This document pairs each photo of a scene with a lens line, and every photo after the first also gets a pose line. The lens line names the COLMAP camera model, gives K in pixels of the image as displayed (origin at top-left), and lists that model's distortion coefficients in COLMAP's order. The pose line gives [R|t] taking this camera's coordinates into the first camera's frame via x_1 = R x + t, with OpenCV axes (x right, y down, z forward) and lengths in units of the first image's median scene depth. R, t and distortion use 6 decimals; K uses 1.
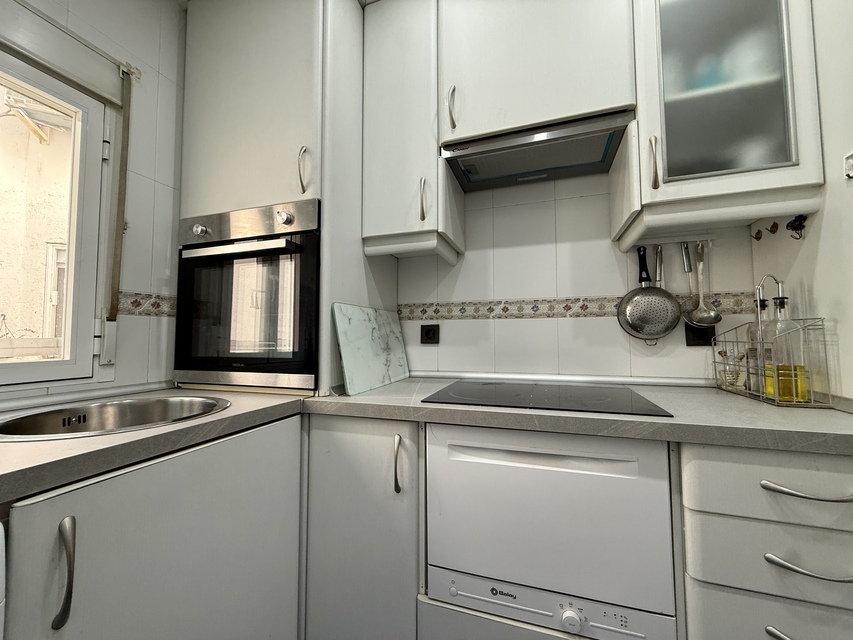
lens RADIAL K [[343.5, 0, 423.0], [0, 343.5, 319.0], [0, 0, 1]] dist [0.001842, 0.000354]
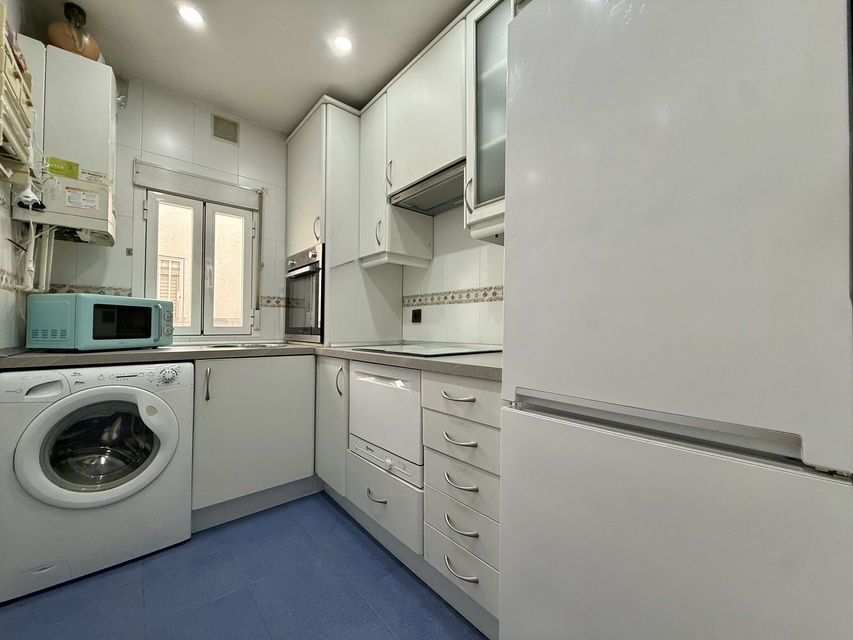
lens RADIAL K [[343.5, 0, 423.0], [0, 343.5, 319.0], [0, 0, 1]] dist [0.001842, 0.000354]
pose [[0.859570, -0.004854, -0.510995, 0.967834], [0.018573, 0.999591, 0.021748, 0.031319], [0.510681, -0.028184, 0.859308, -0.303190]]
